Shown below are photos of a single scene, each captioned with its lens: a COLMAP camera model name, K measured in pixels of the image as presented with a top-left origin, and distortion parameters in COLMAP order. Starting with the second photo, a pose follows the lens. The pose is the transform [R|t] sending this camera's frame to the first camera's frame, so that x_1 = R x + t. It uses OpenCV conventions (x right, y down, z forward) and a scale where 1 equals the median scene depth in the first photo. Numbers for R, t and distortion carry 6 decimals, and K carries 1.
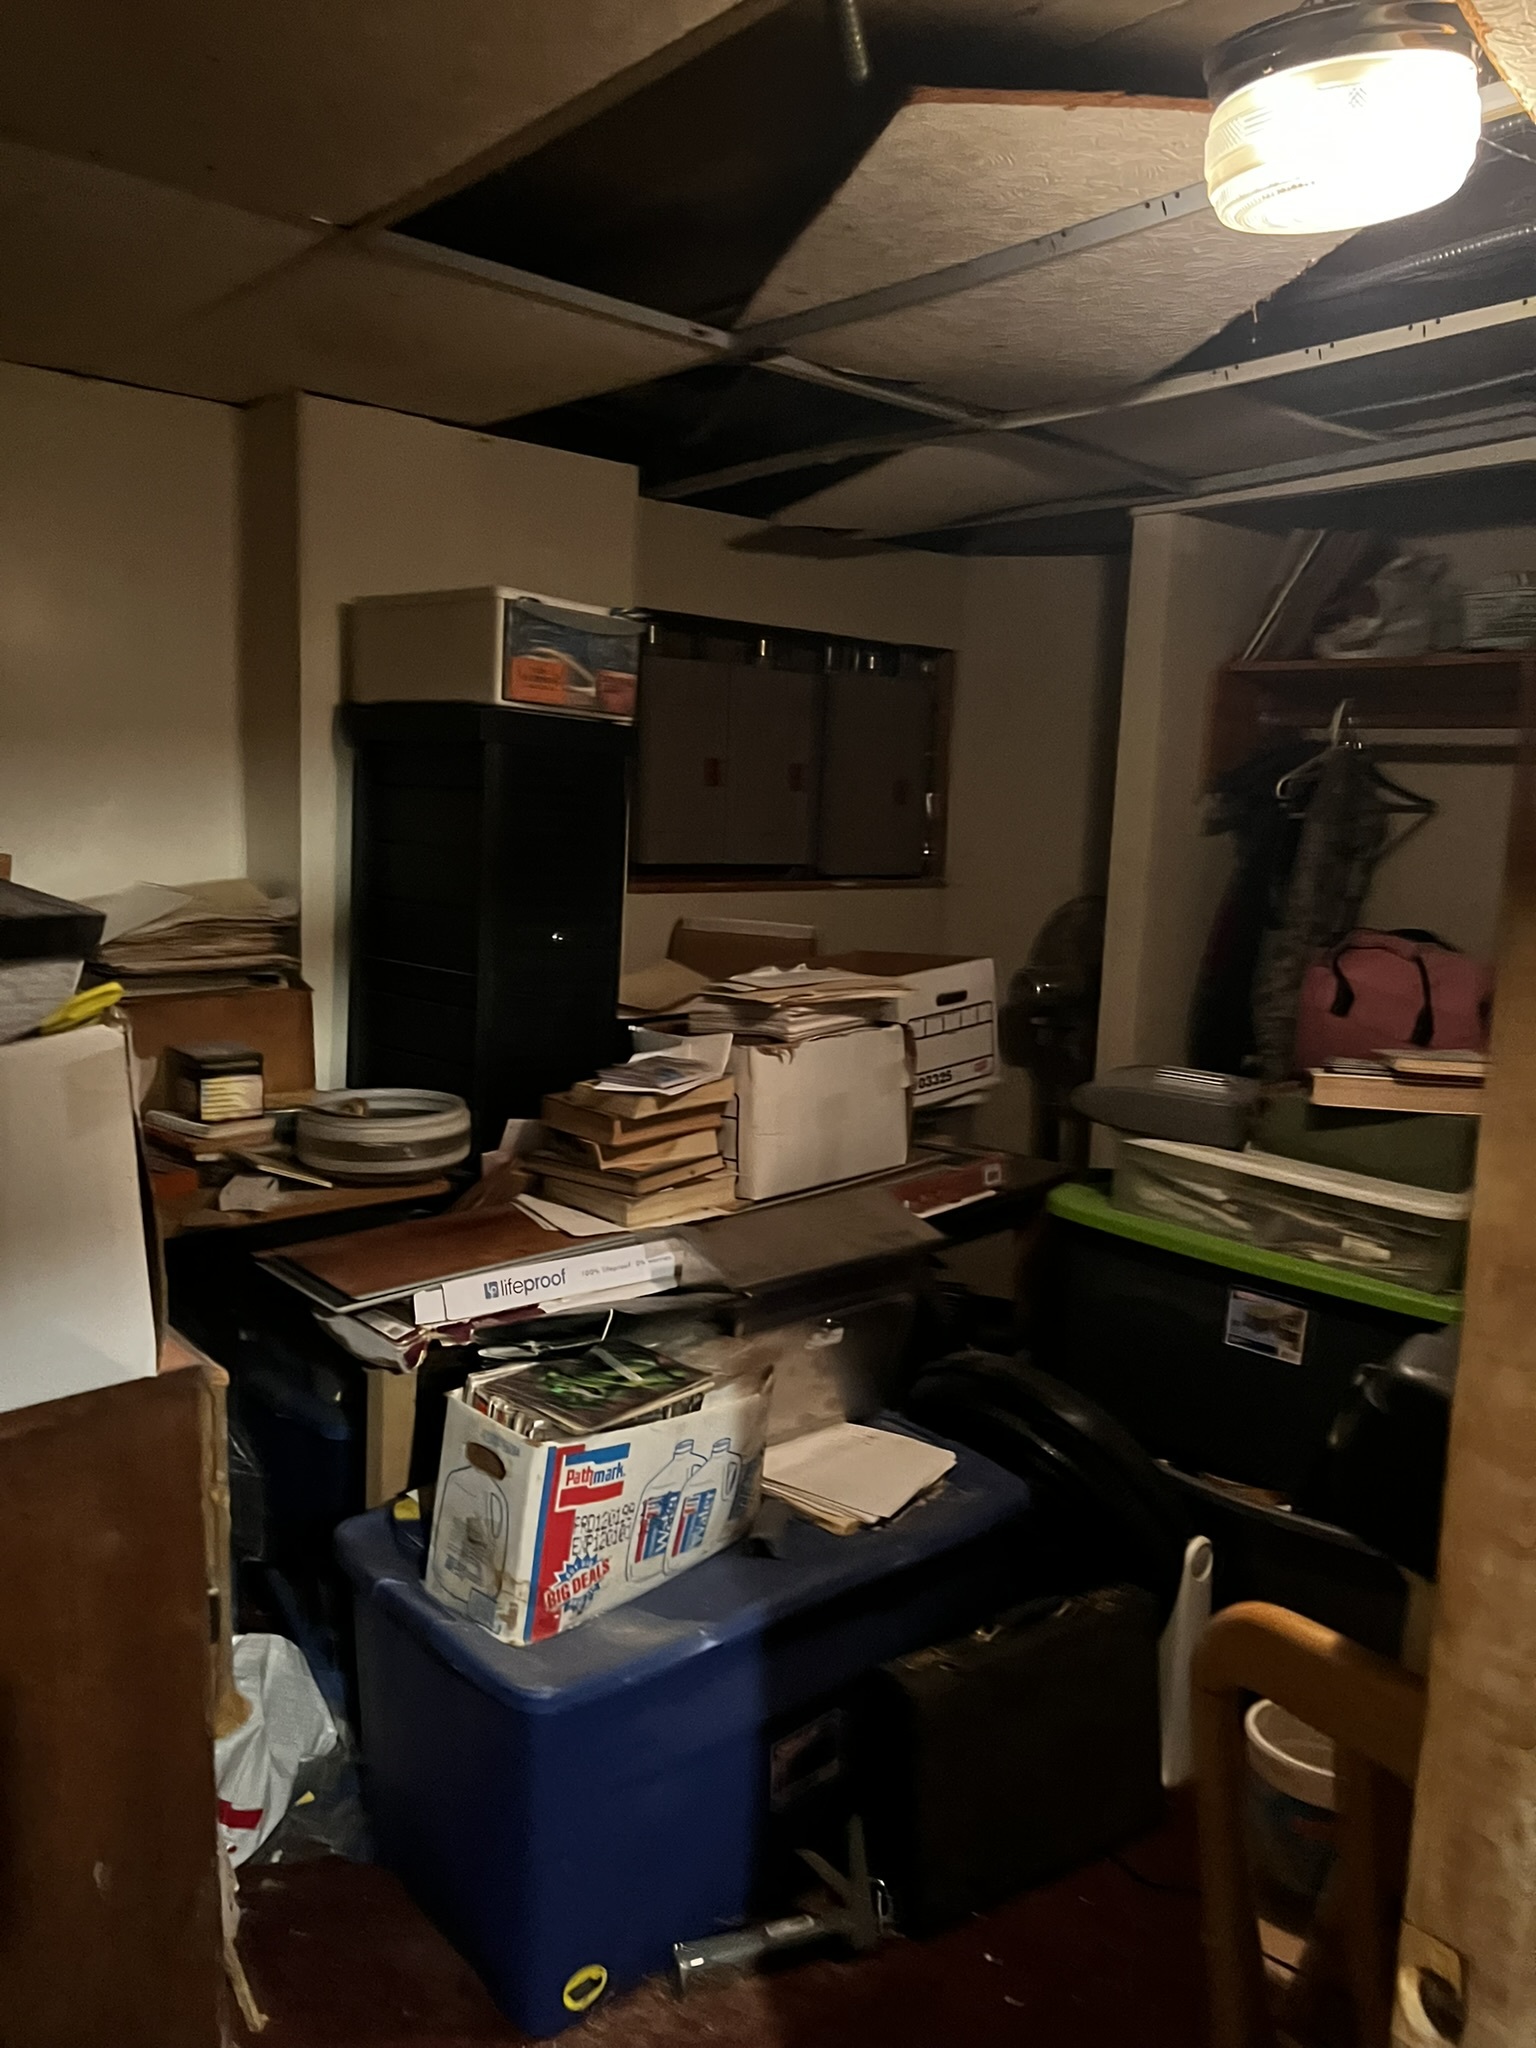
lens RADIAL K [[1514.5, 0, 768.0], [0, 1514.5, 1024.0], [0, 0, 1]] dist [0.070672, -0.101827]
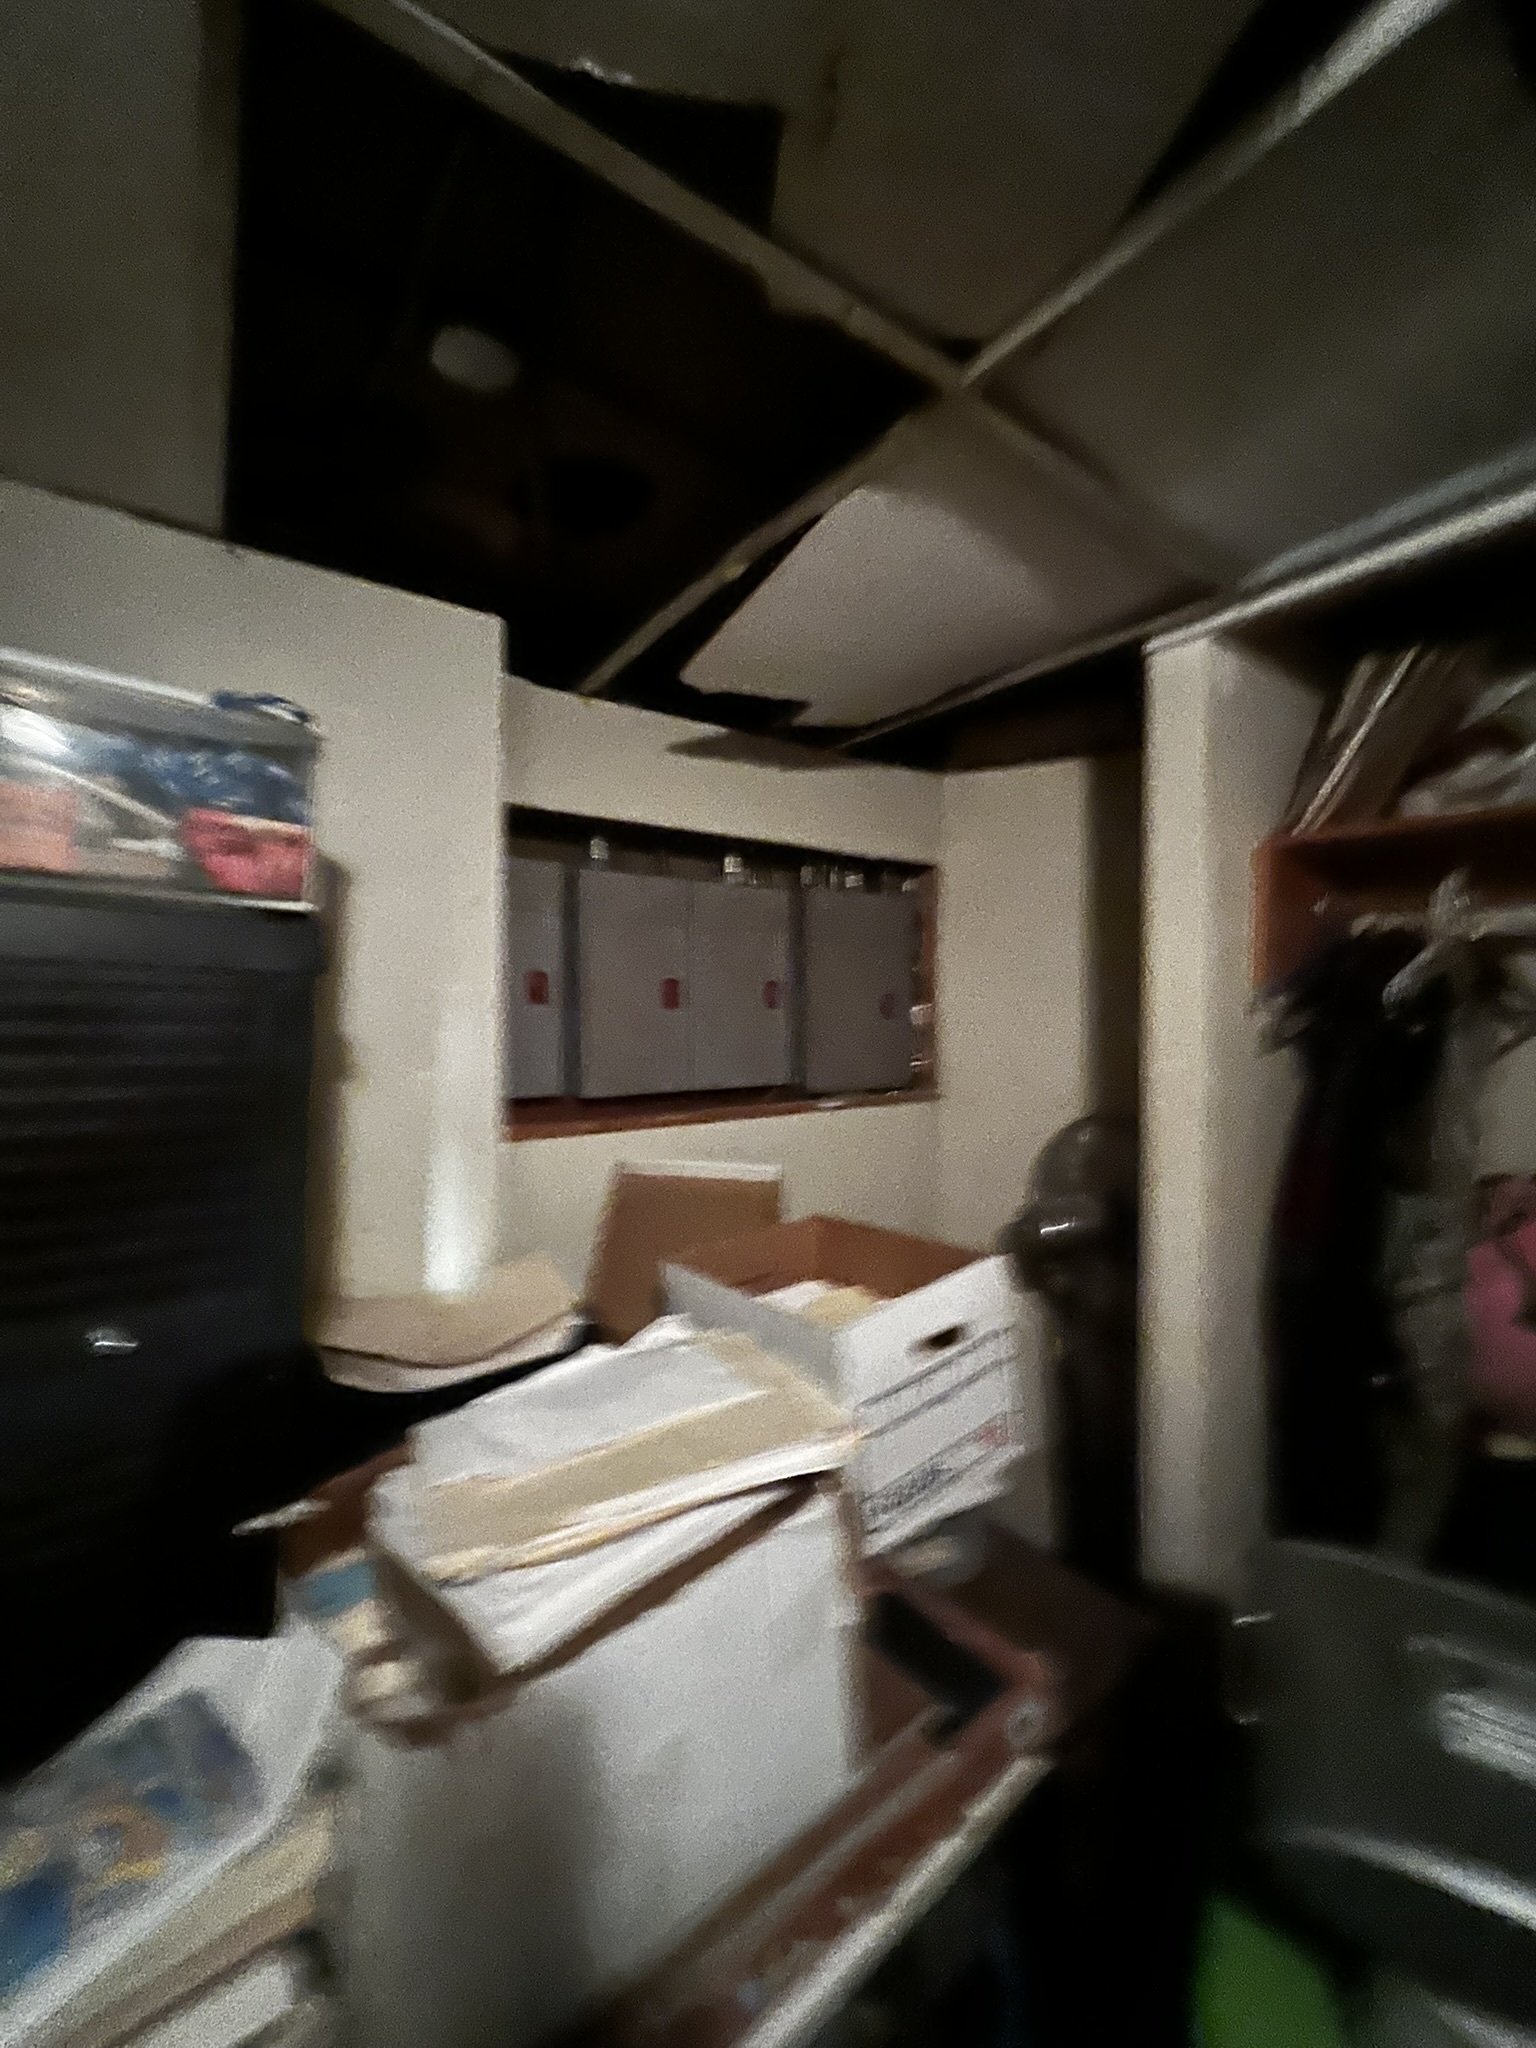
lens RADIAL K [[818.2, 0, 805.0], [0, 818.2, 1022.5], [0, 0, 1]] dist [-0.007845, 0.000082]
pose [[0.997695, -0.030152, -0.060796, 0.079771], [0.022589, 0.992339, -0.121459, -0.094711], [0.063993, 0.119806, 0.990733, 0.569554]]
